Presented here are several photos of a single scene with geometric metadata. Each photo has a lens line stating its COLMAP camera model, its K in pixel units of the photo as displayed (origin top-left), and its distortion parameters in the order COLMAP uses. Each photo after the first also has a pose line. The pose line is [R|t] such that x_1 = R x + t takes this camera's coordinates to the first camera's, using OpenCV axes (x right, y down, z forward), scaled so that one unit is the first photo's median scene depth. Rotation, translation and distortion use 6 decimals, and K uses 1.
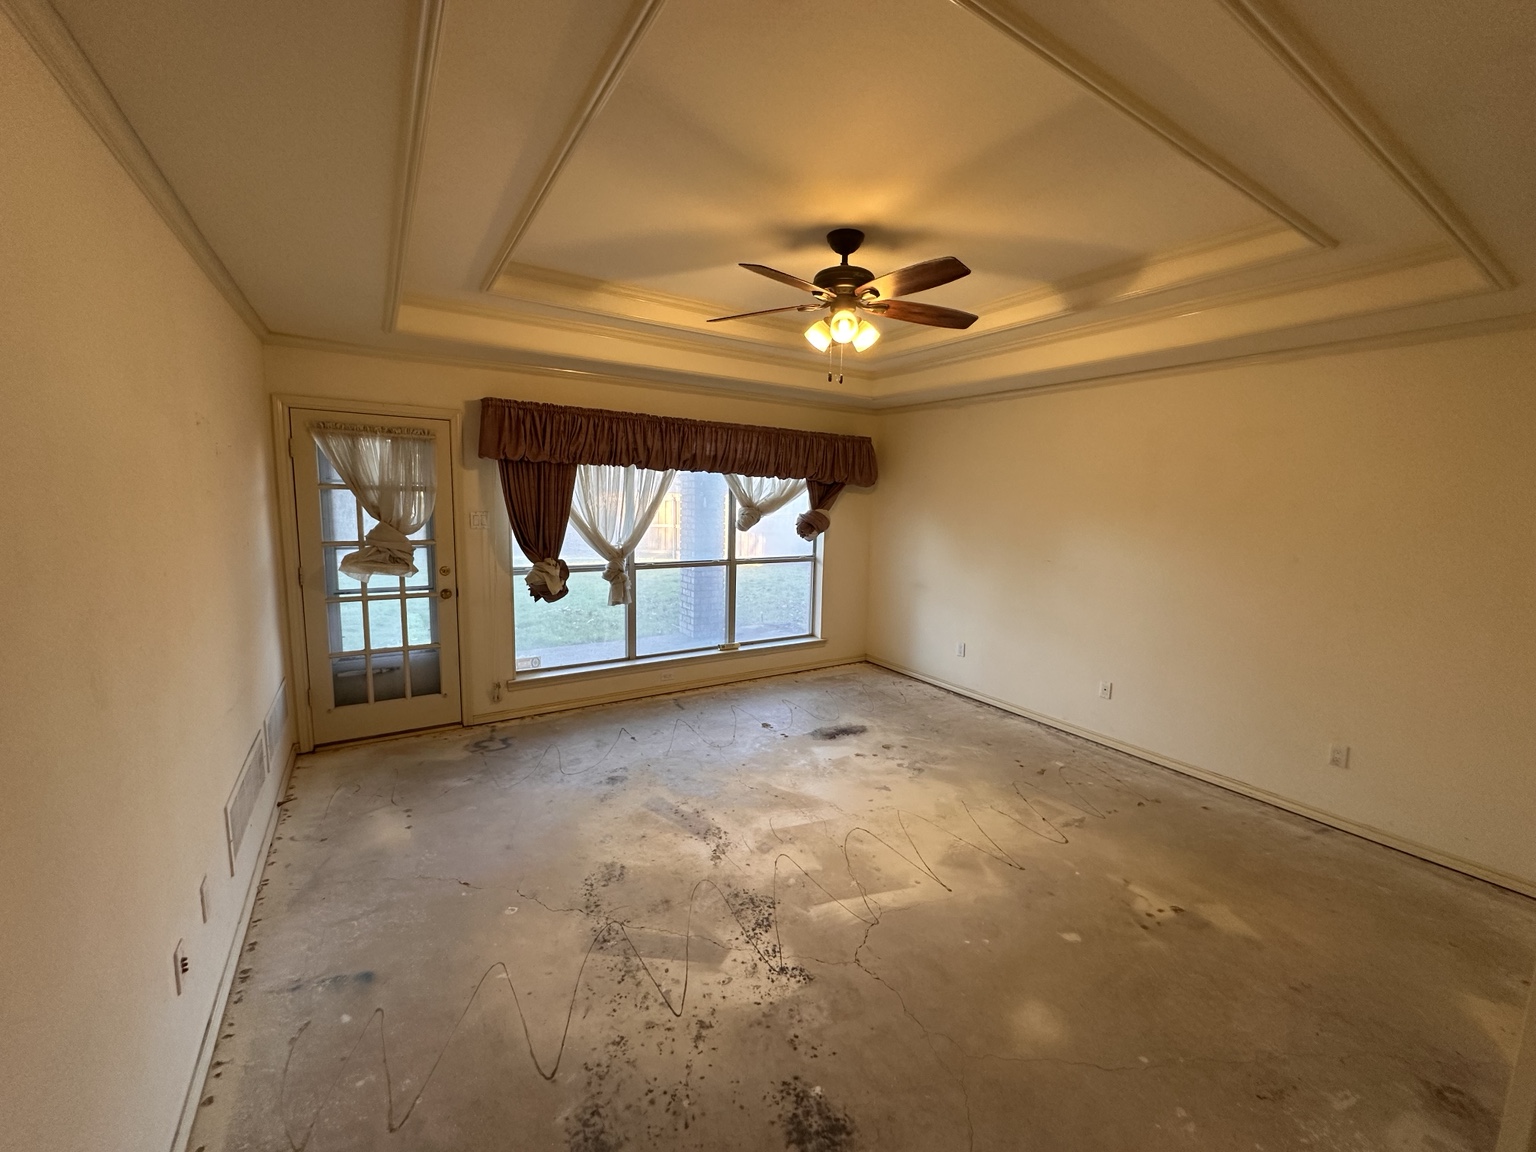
lens RADIAL K [[611.1, 0, 766.9], [0, 611.1, 579.0], [0, 0, 1]] dist [-0.002569, -0.000041]
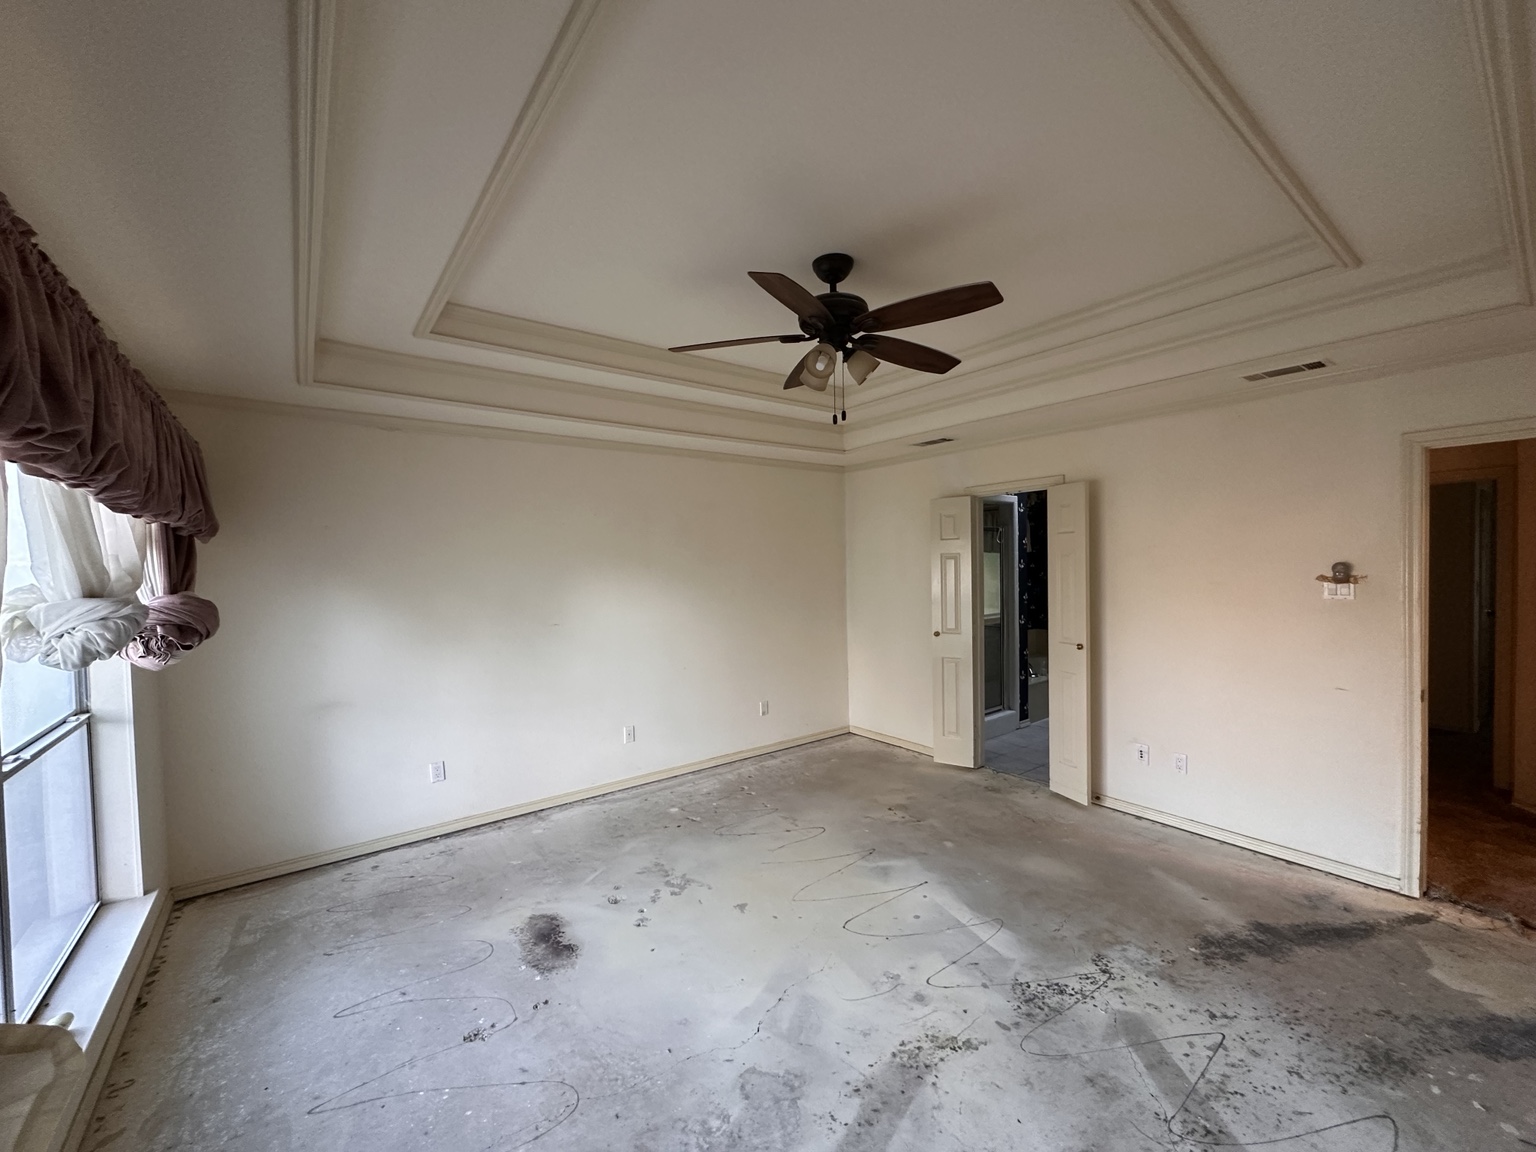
lens RADIAL K [[611.1, 0, 766.9], [0, 611.1, 579.0], [0, 0, 1]] dist [-0.002569, -0.000041]
pose [[-0.078776, -0.052212, 0.995524, -0.774293], [0.150287, 0.986592, 0.063636, -0.178317], [-0.985499, 0.154627, -0.069873, 1.224817]]
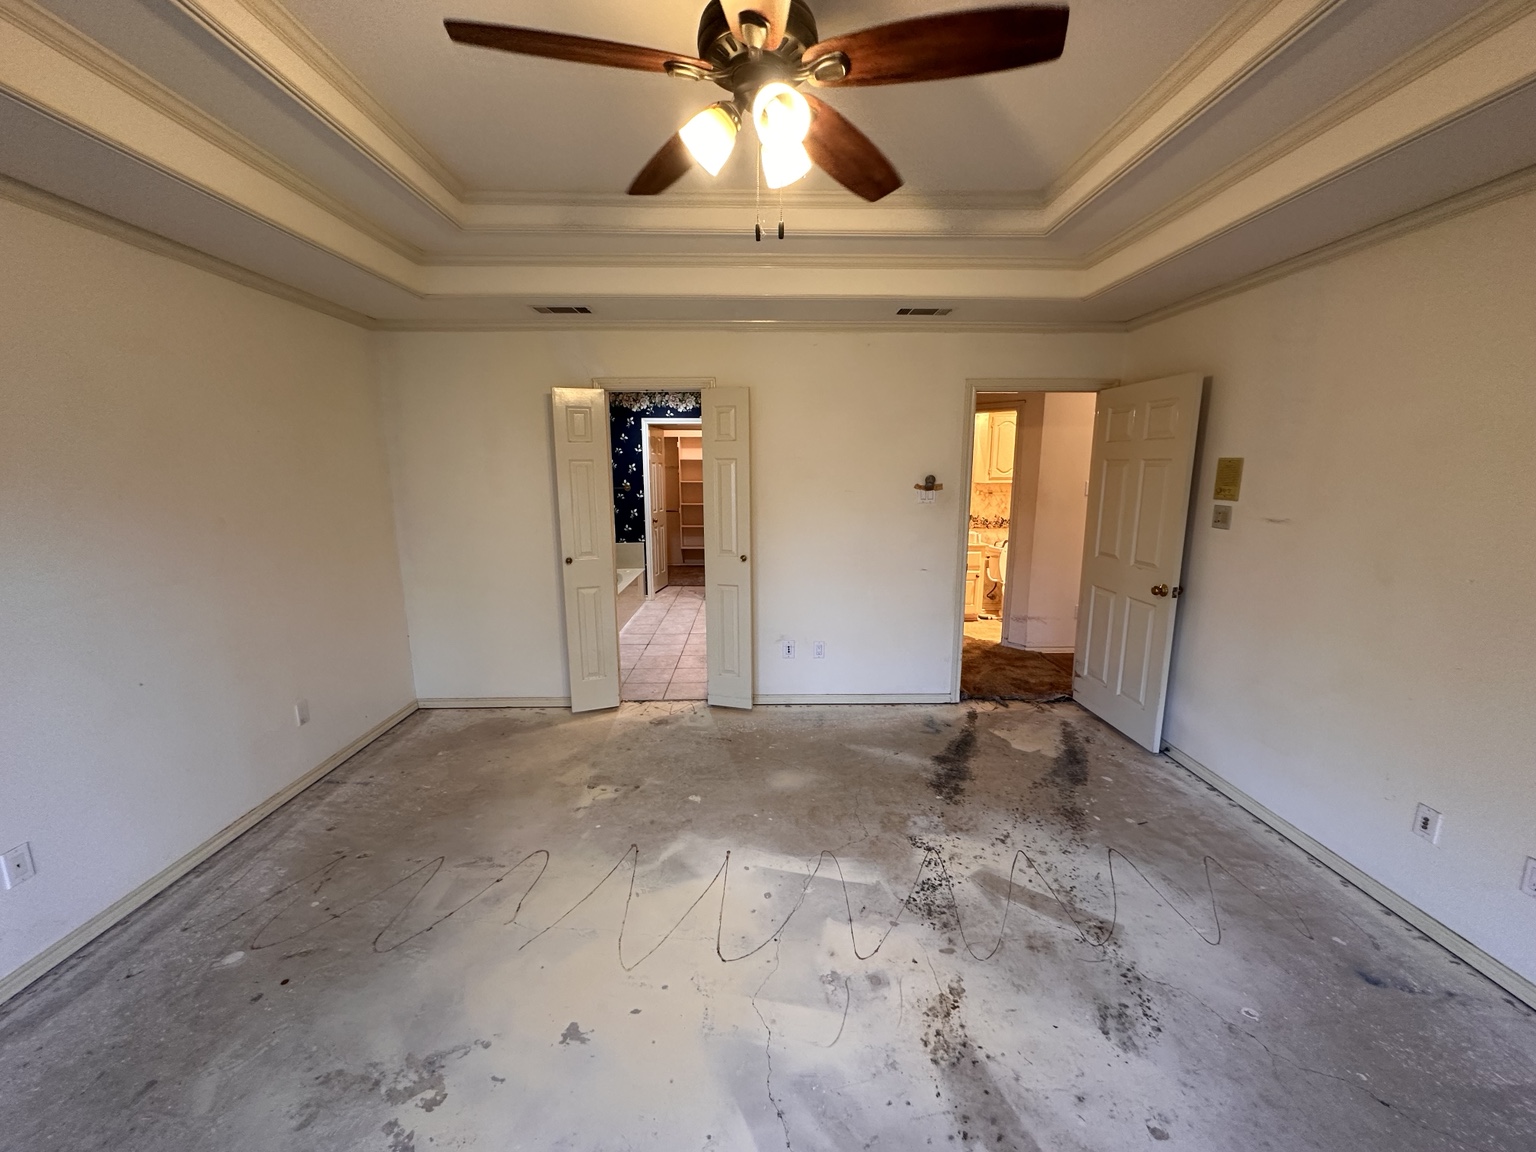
lens RADIAL K [[611.1, 0, 766.9], [0, 611.1, 579.0], [0, 0, 1]] dist [-0.002569, -0.000041]
pose [[-0.851923, -0.119117, 0.509940, -0.200287], [0.049504, 0.951106, 0.304873, -0.206827], [-0.521322, 0.284972, -0.804372, 1.557204]]
